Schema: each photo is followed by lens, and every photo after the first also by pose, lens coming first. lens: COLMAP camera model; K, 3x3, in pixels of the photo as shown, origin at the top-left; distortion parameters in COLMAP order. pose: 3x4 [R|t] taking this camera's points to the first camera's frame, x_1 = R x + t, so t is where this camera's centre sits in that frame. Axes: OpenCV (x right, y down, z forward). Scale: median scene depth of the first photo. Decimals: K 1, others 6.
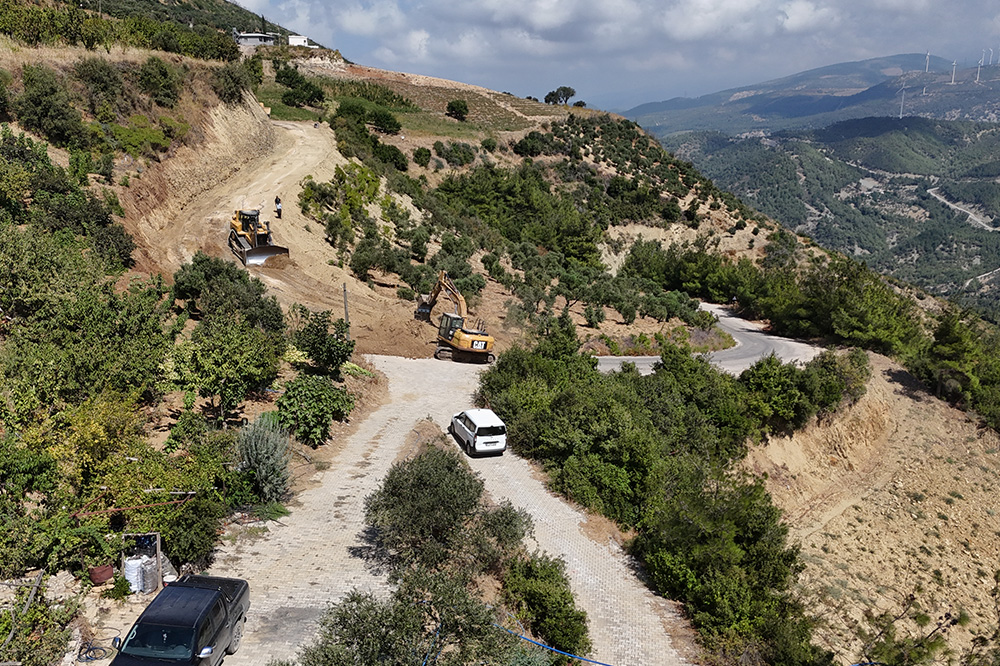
lens RADIAL K [[890.7, 0, 500.0], [0, 890.7, 333.0], [0, 0, 1]] dist [0.088041, -0.114587]
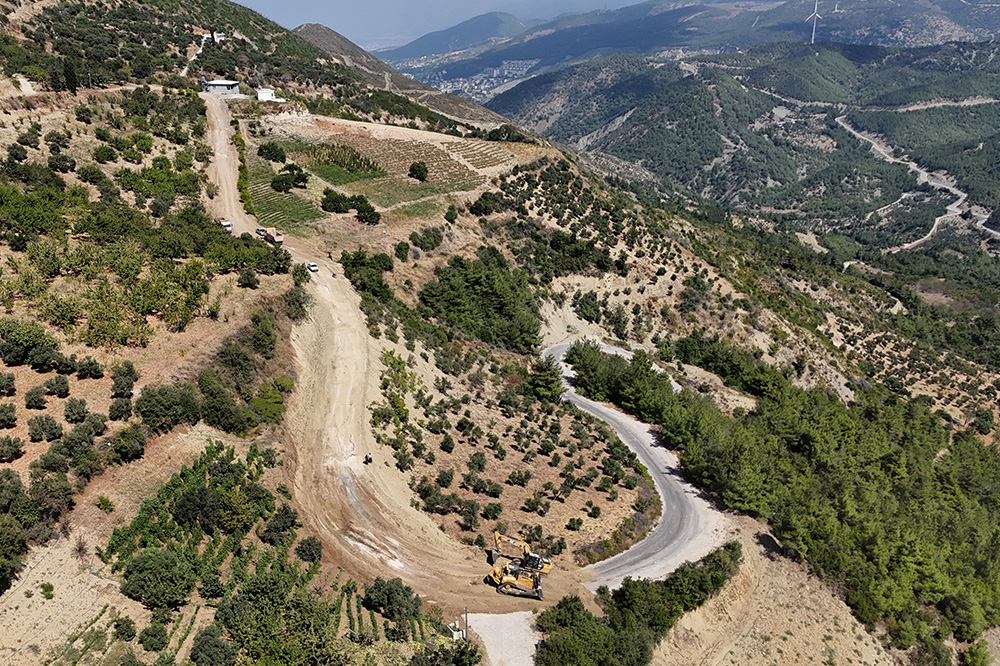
lens RADIAL K [[890.0, 0, 500.0], [0, 890.0, 333.0], [0, 0, 1]] dist [0.154836, -0.361437]
pose [[0.996065, -0.030254, 0.083300, -0.048491], [0.021883, 0.994785, 0.099623, -0.165750], [-0.085880, -0.097408, 0.991532, -0.173627]]
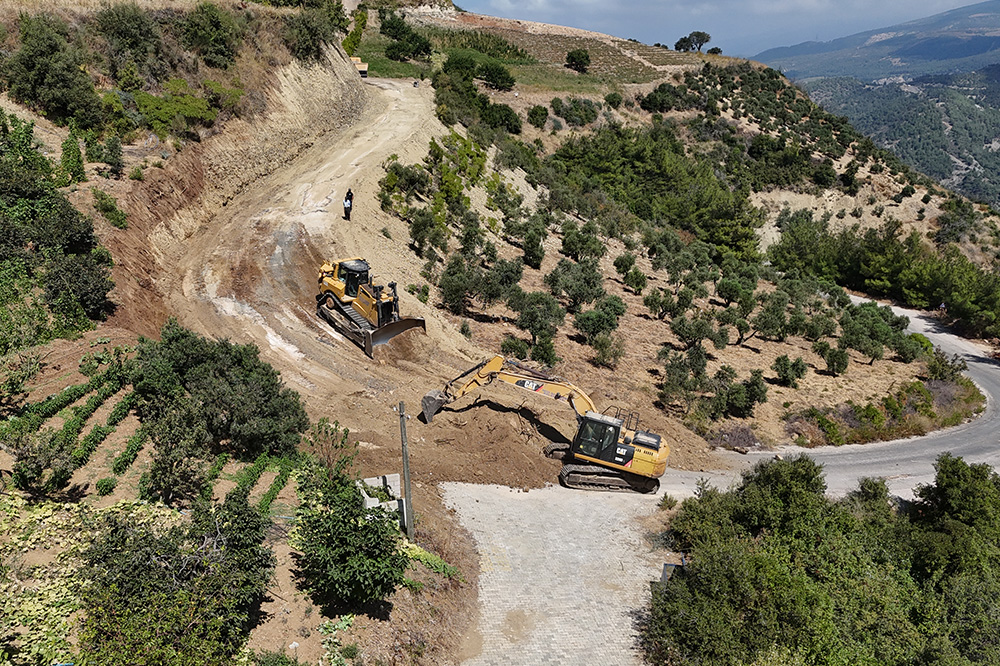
lens RADIAL K [[890.7, 0, 500.0], [0, 890.7, 333.0], [0, 0, 1]] dist [0.088041, -0.114587]
pose [[0.992238, 0.022803, -0.122244, -0.009717], [-0.016393, 0.998450, 0.053191, -0.025345], [0.123267, -0.050774, 0.991074, 0.093417]]
